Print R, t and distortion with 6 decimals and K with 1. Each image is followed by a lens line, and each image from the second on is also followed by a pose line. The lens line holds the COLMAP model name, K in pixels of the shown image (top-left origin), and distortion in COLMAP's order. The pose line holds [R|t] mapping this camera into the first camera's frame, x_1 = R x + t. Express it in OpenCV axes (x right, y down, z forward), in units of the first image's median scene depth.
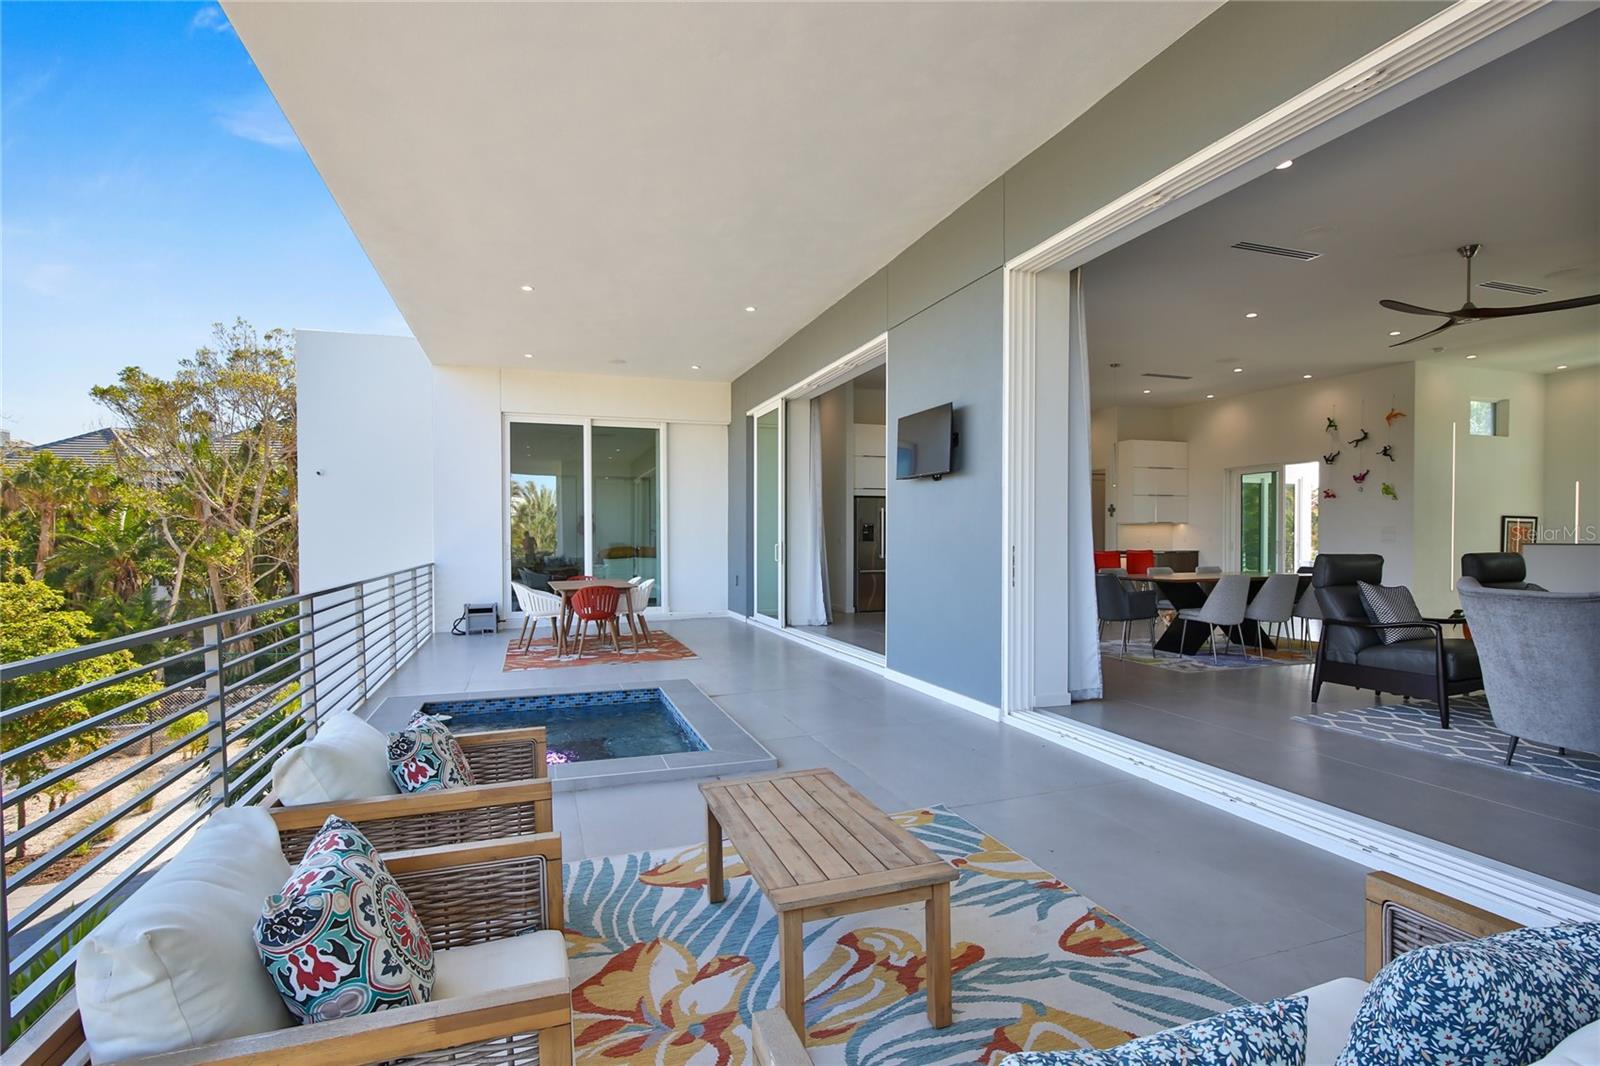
lens RADIAL K [[771.1, 0, 790.7], [0, 771.1, 541.4], [0, 0, 1]] dist [-0.022172, 0.003587]
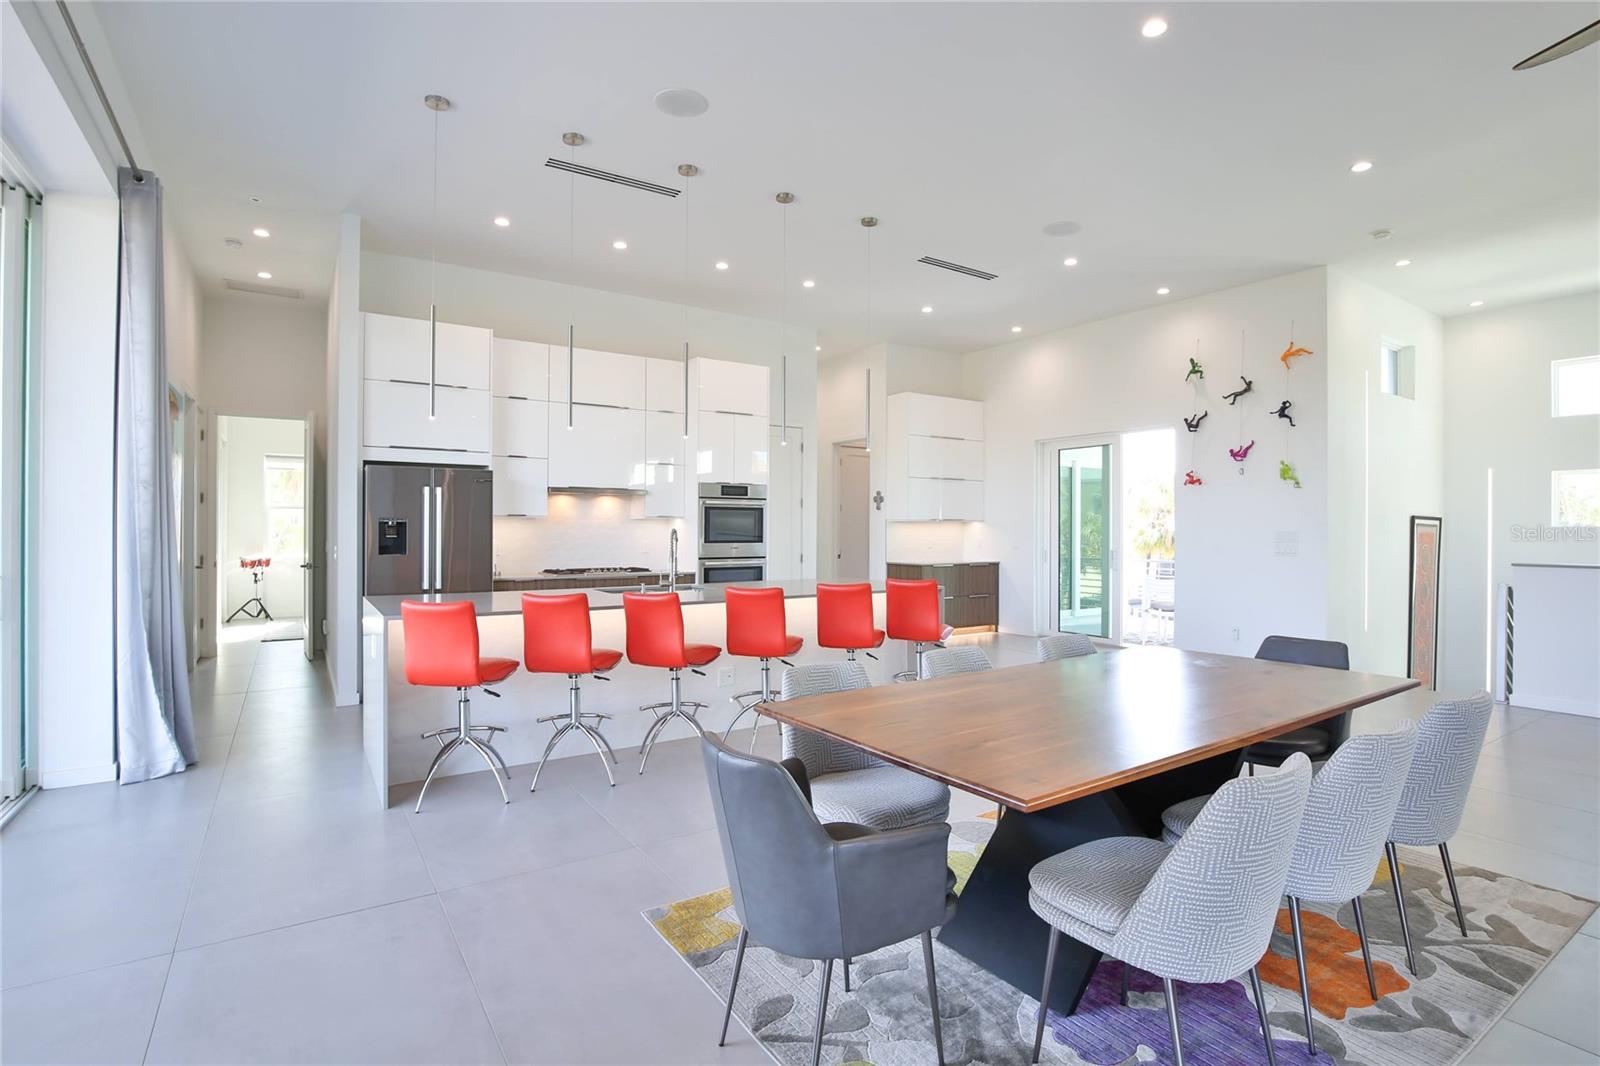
lens RADIAL K [[771.1, 0, 807.1], [0, 771.1, 525.5], [0, 0, 1]] dist [-0.022172, 0.003587]
pose [[0.964194, 0.007110, 0.265102, 0.227158], [-0.004630, 0.999939, -0.009979, -0.015274], [-0.265157, 0.008395, 0.964169, 0.469014]]
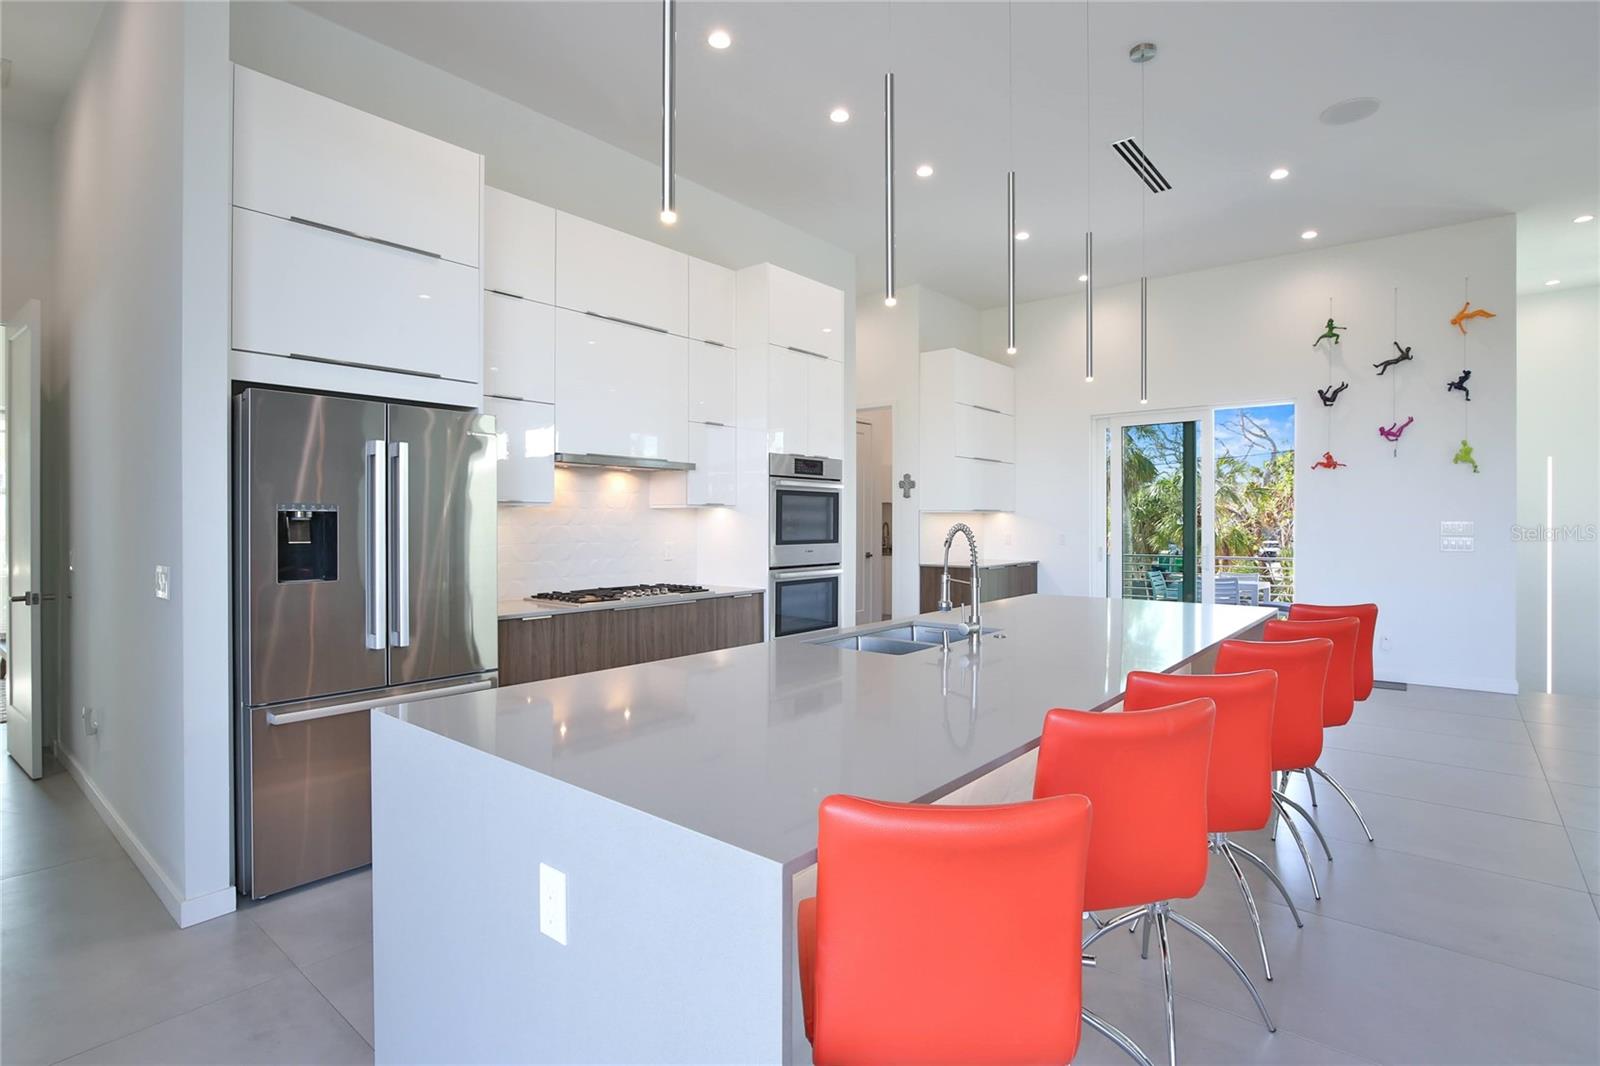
lens RADIAL K [[771.1, 0, 801.3], [0, 771.1, 529.2], [0, 0, 1]] dist [-0.022172, 0.003587]
pose [[0.853076, -0.002280, 0.521782, 0.108048], [0.000554, 0.999994, 0.003463, -0.016629], [-0.521787, -0.002665, 0.853072, 0.733867]]
